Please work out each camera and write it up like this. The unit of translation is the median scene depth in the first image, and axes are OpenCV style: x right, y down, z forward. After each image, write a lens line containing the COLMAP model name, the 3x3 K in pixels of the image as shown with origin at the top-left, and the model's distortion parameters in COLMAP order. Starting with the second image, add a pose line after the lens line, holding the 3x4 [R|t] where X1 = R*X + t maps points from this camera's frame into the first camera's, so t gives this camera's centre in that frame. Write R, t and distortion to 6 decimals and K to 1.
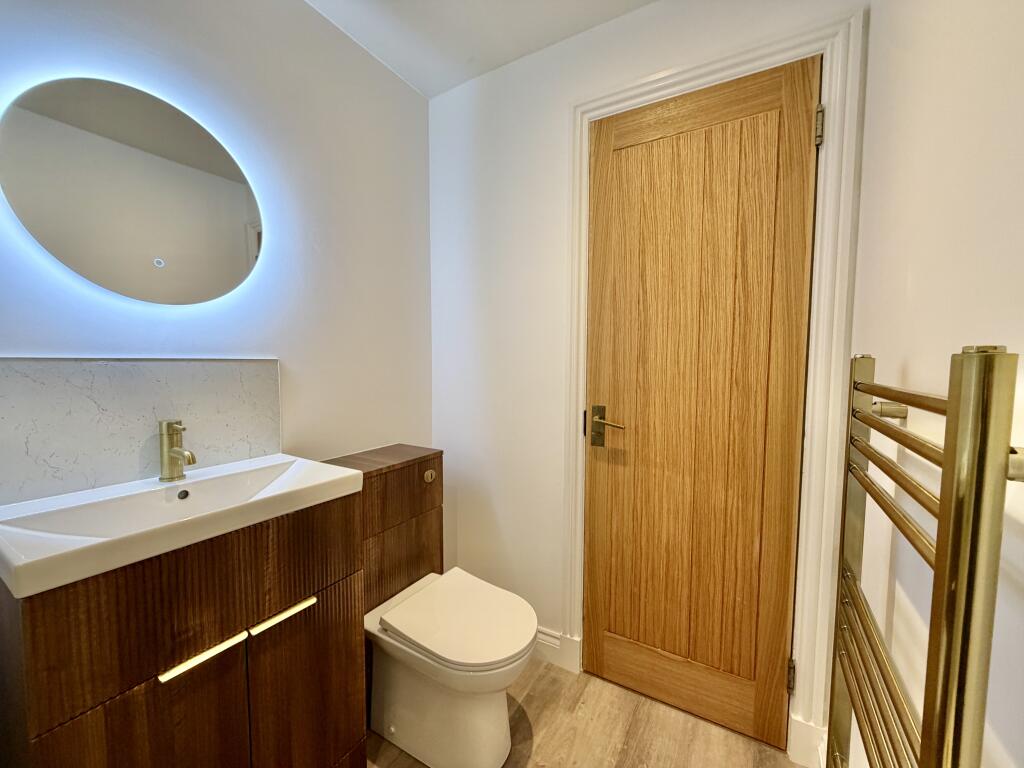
lens RADIAL K [[409.9, 0, 510.4], [0, 409.9, 380.3], [0, 0, 1]] dist [-0.002422, -0.000126]
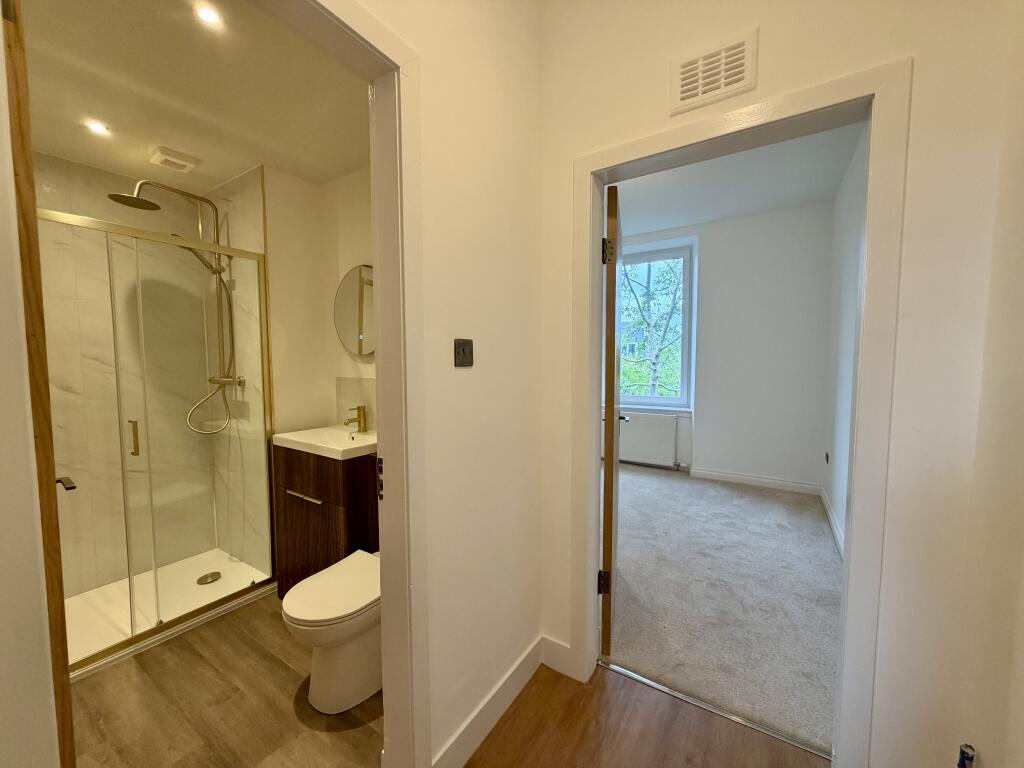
lens RADIAL K [[409.9, 0, 509.9], [0, 409.9, 385.9], [0, 0, 1]] dist [-0.002422, -0.000126]
pose [[-0.024639, 0.063774, -0.997660, 1.074081], [-0.063266, 0.995863, 0.065222, -0.157252], [0.997693, 0.064725, -0.020502, 1.443206]]
